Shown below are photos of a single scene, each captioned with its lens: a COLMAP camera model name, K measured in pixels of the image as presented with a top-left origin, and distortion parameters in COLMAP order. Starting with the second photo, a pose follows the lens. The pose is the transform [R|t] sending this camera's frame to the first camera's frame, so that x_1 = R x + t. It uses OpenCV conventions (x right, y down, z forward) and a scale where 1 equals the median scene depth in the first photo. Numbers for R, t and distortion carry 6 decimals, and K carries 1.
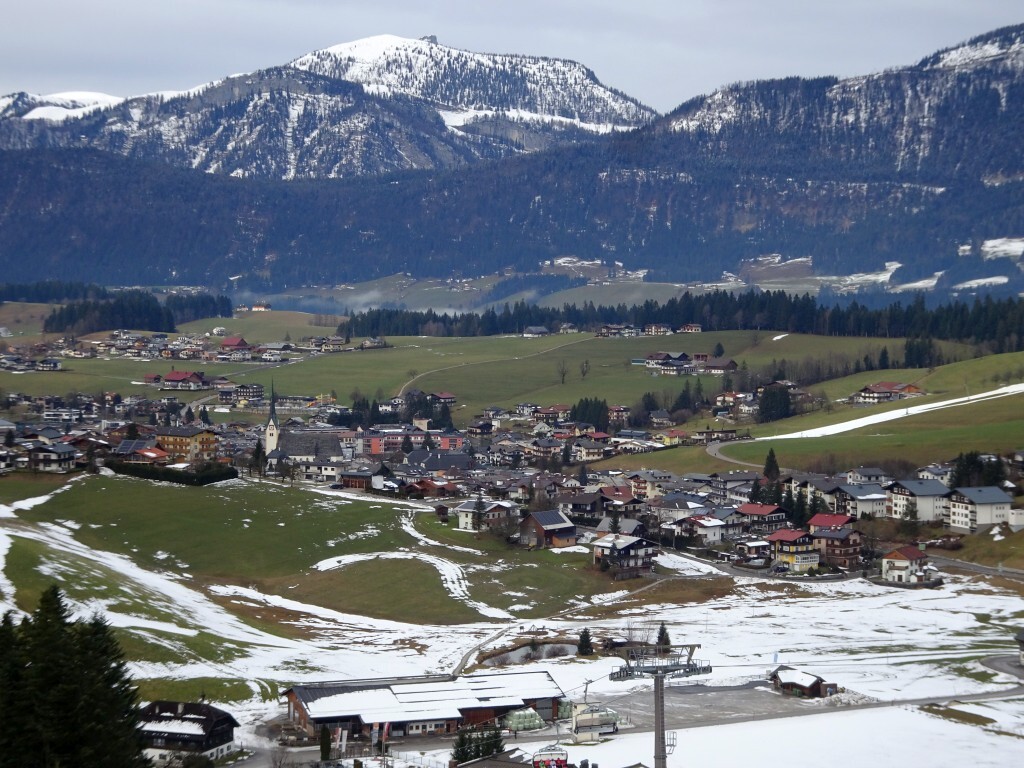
lens RADIAL K [[2464.2, 0, 521.6], [0, 2464.2, 386.8], [0, 0, 1]] dist [-0.045667, 0.000000]
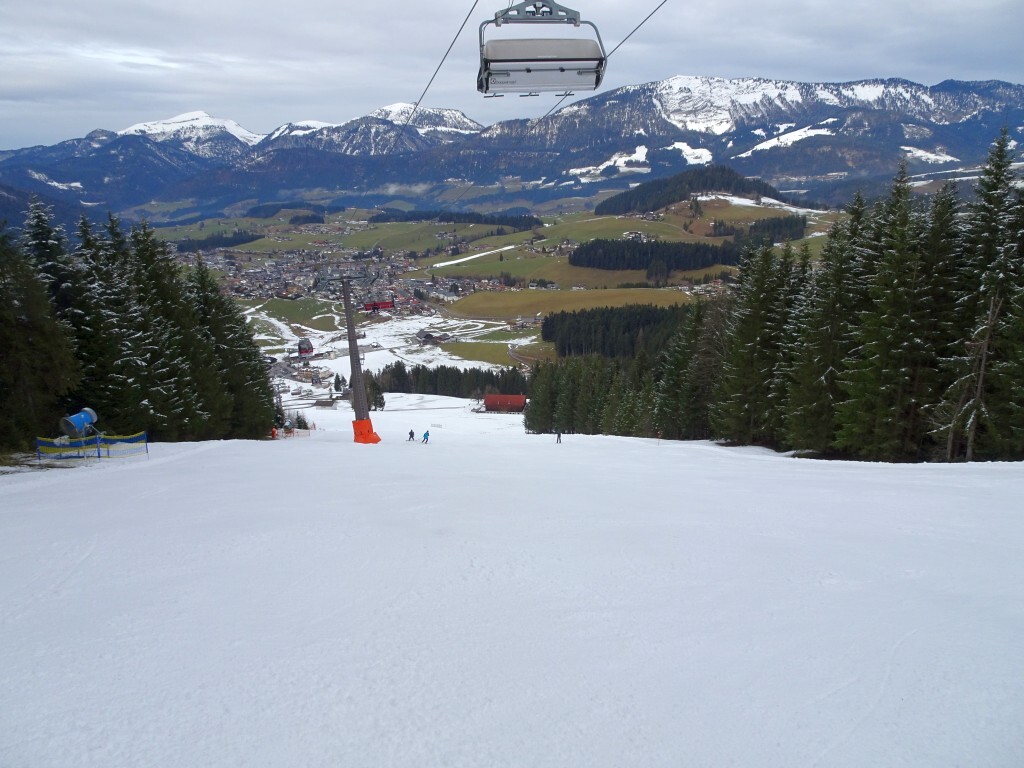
lens RADIAL K [[731.3, 0, 512.2], [0, 731.3, 384.5], [0, 0, 1]] dist [0.012159, 0.002252]
pose [[0.997150, -0.051615, 0.055033, 0.058681], [0.036632, 0.968849, 0.244927, -0.037284], [-0.065960, -0.242213, 0.967978, -0.139389]]
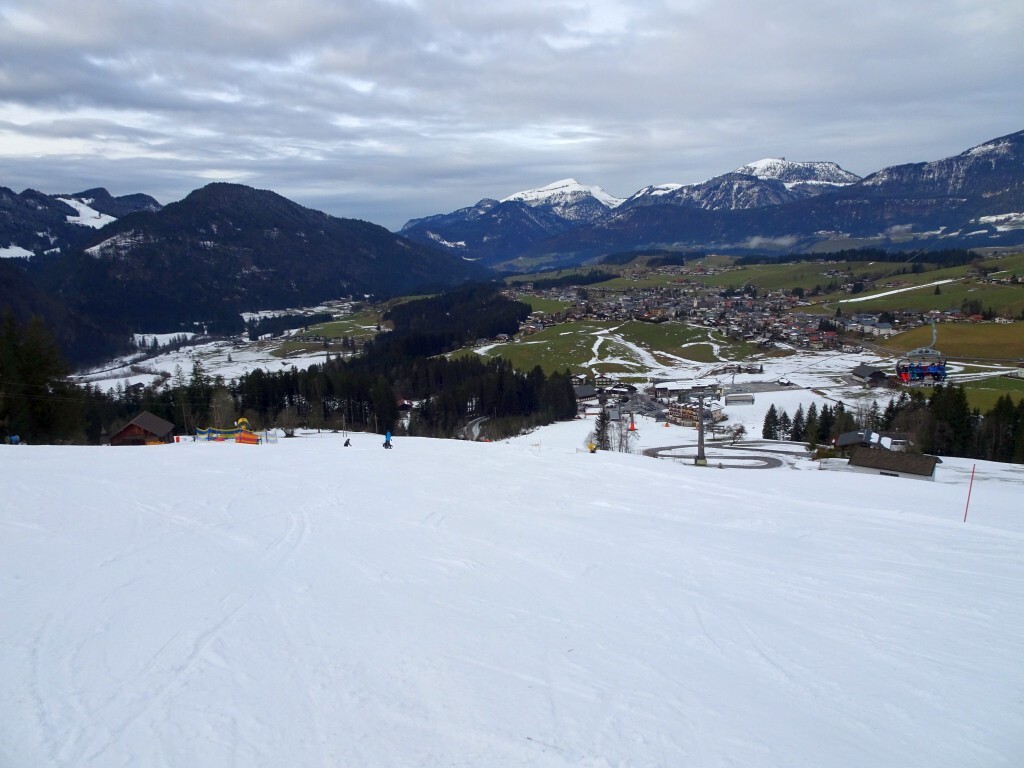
lens RADIAL K [[731.3, 0, 515.4], [0, 731.3, 383.9], [0, 0, 1]] dist [0.012159, 0.002252]
pose [[0.925571, 0.029409, -0.377430, 0.026180], [0.027494, 0.989123, 0.144495, -0.010079], [0.377574, -0.144117, 0.914695, -0.041594]]
